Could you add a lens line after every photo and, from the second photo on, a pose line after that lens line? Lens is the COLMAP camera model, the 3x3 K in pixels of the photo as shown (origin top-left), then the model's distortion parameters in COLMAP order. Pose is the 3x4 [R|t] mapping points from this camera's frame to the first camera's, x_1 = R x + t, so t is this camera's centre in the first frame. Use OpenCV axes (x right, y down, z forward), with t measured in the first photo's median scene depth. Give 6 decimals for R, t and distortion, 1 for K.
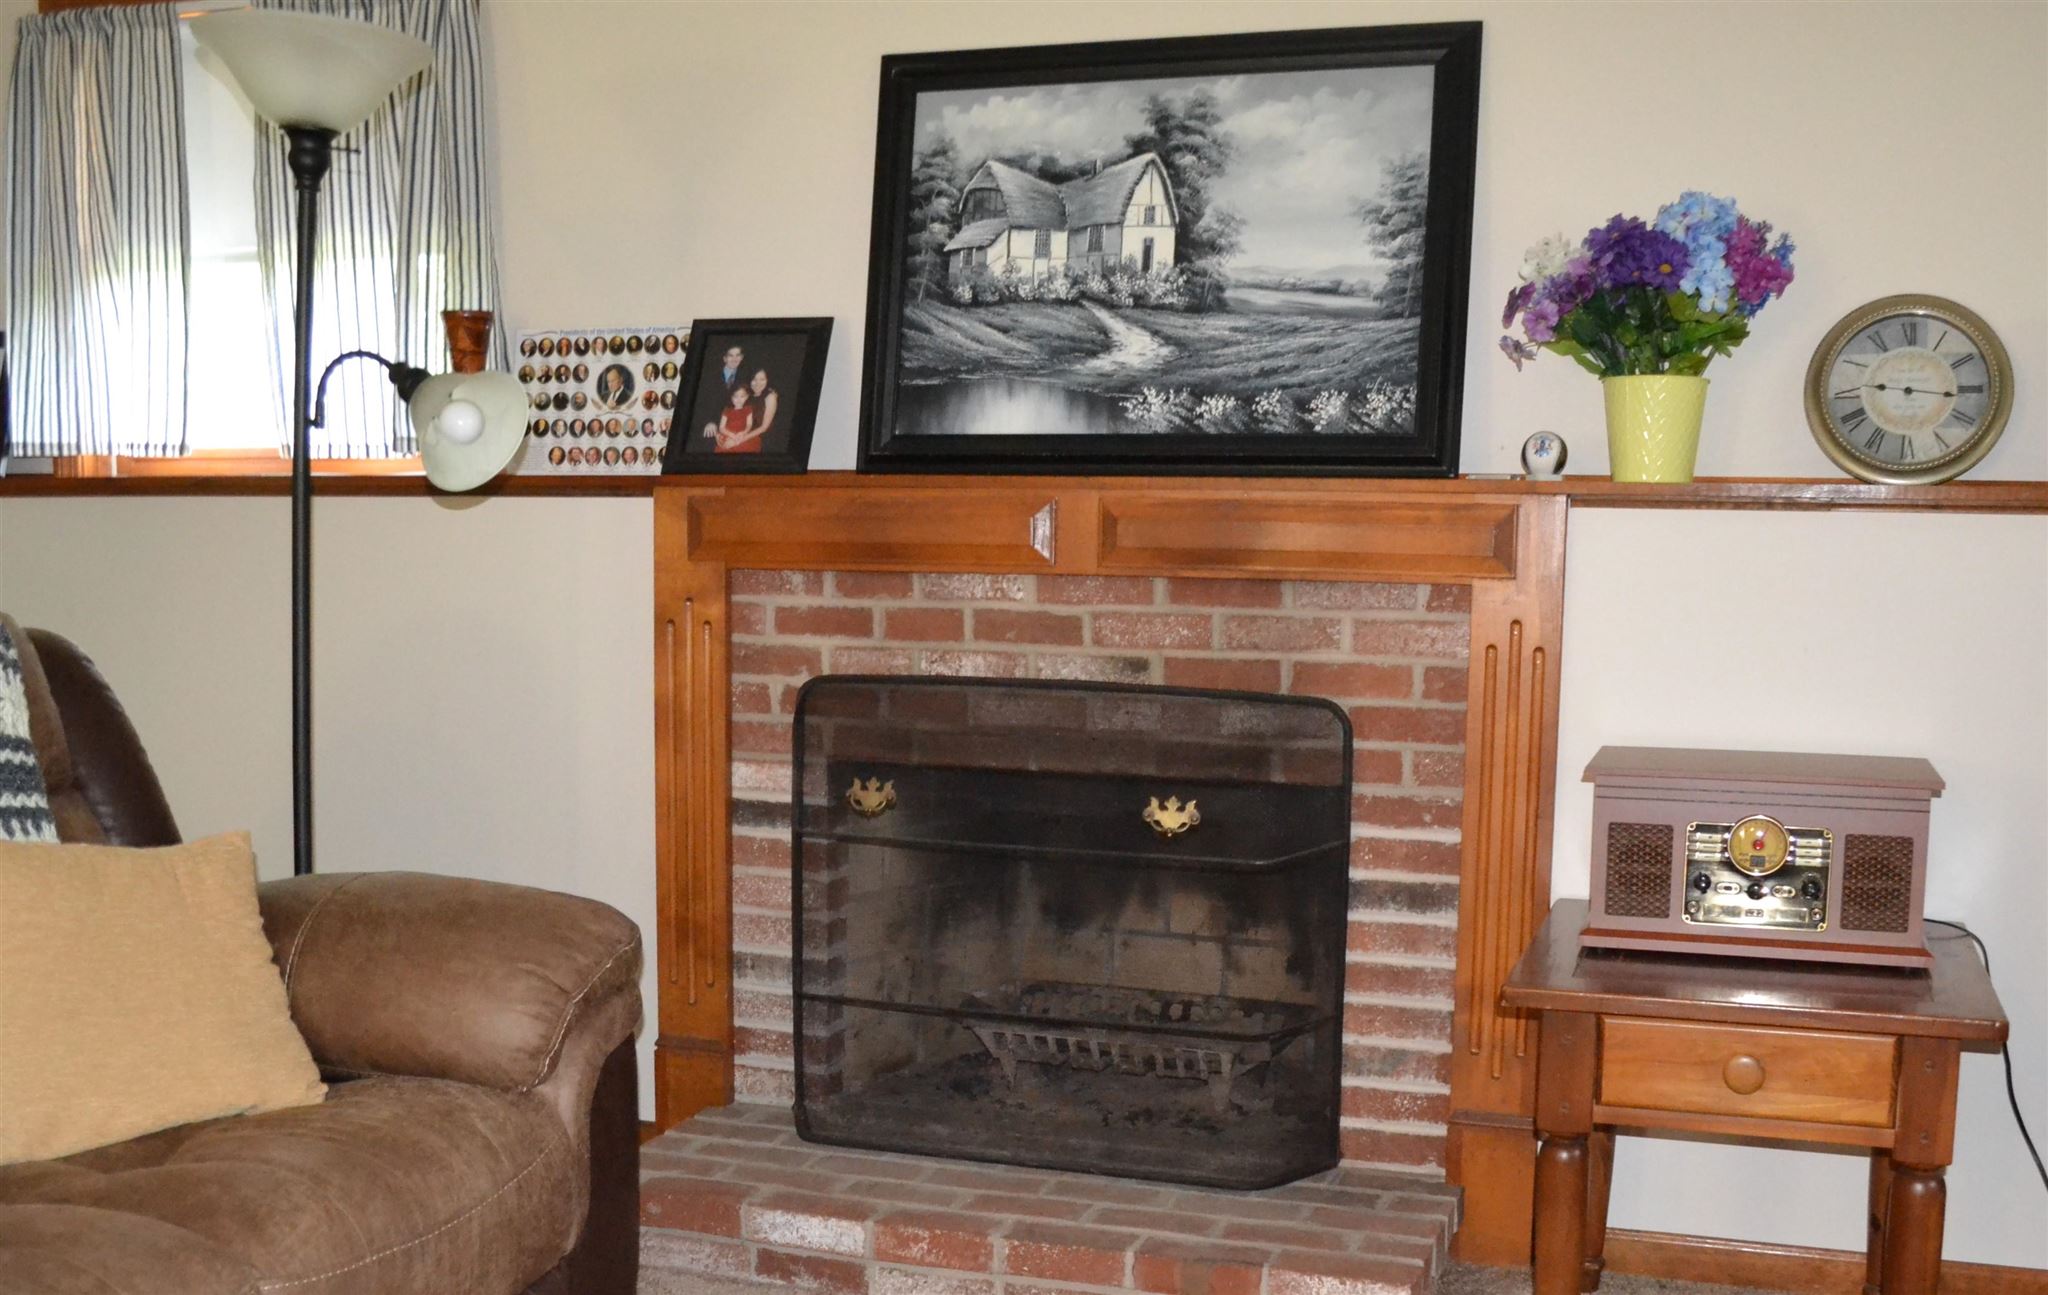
lens RADIAL K [[1914.3, 0, 1256.1], [0, 1914.3, 746.0], [0, 0, 1]] dist [-0.070470, -0.010997]
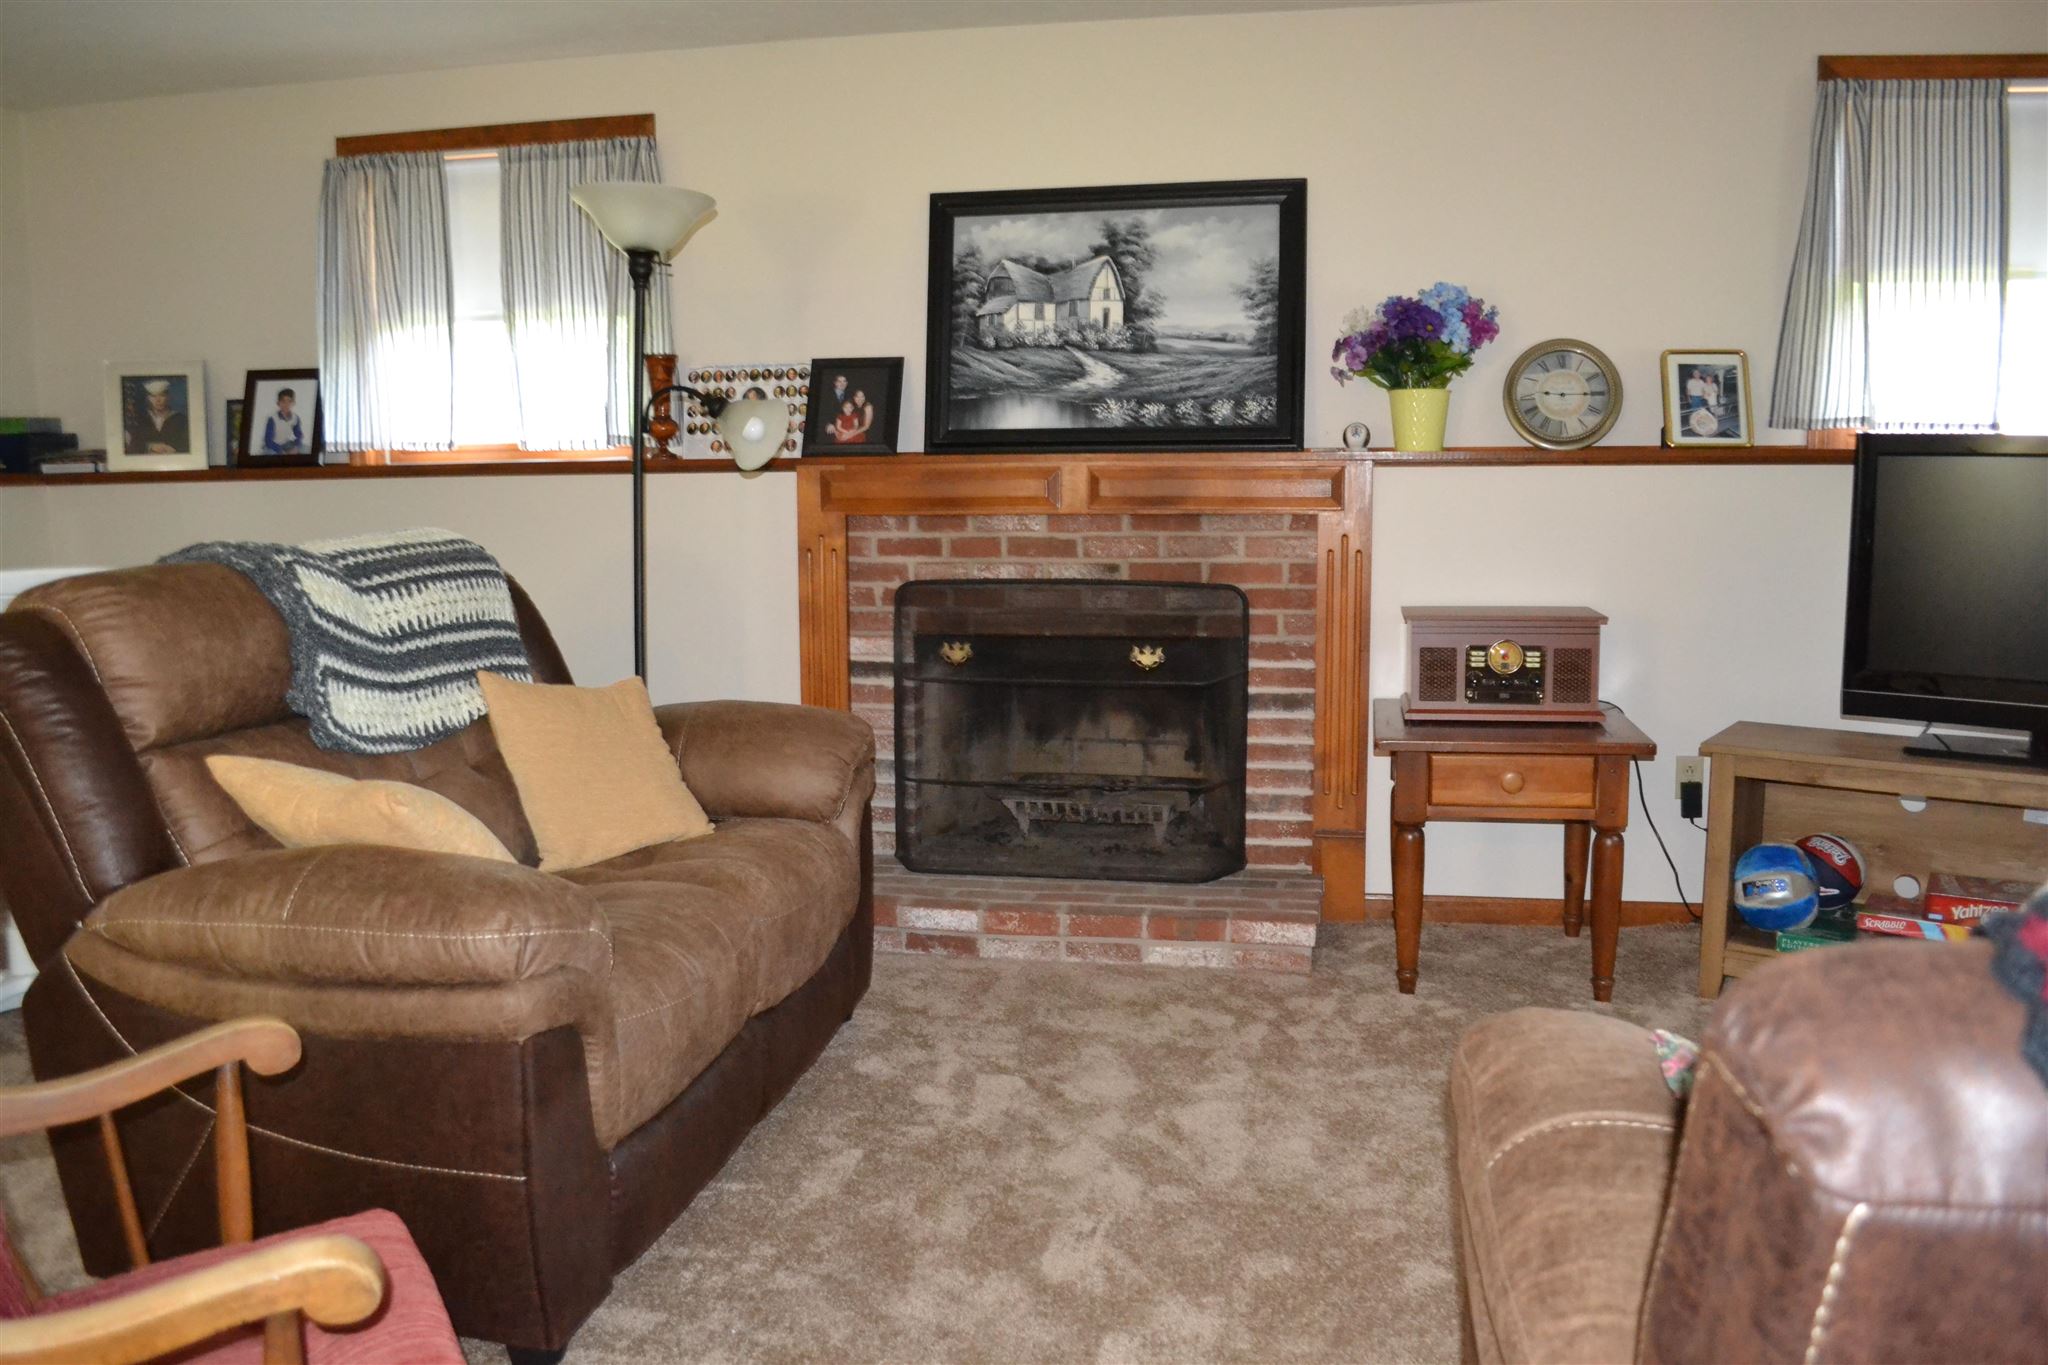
lens RADIAL K [[1613.6, 0, 1019.8], [0, 1613.6, 634.8], [0, 0, 1]] dist [-0.071017, -0.001746]
pose [[0.993686, -0.032562, 0.107372, -0.291853], [0.034858, 0.999200, -0.019582, 0.039008], [-0.106648, 0.023201, 0.994026, -0.364201]]
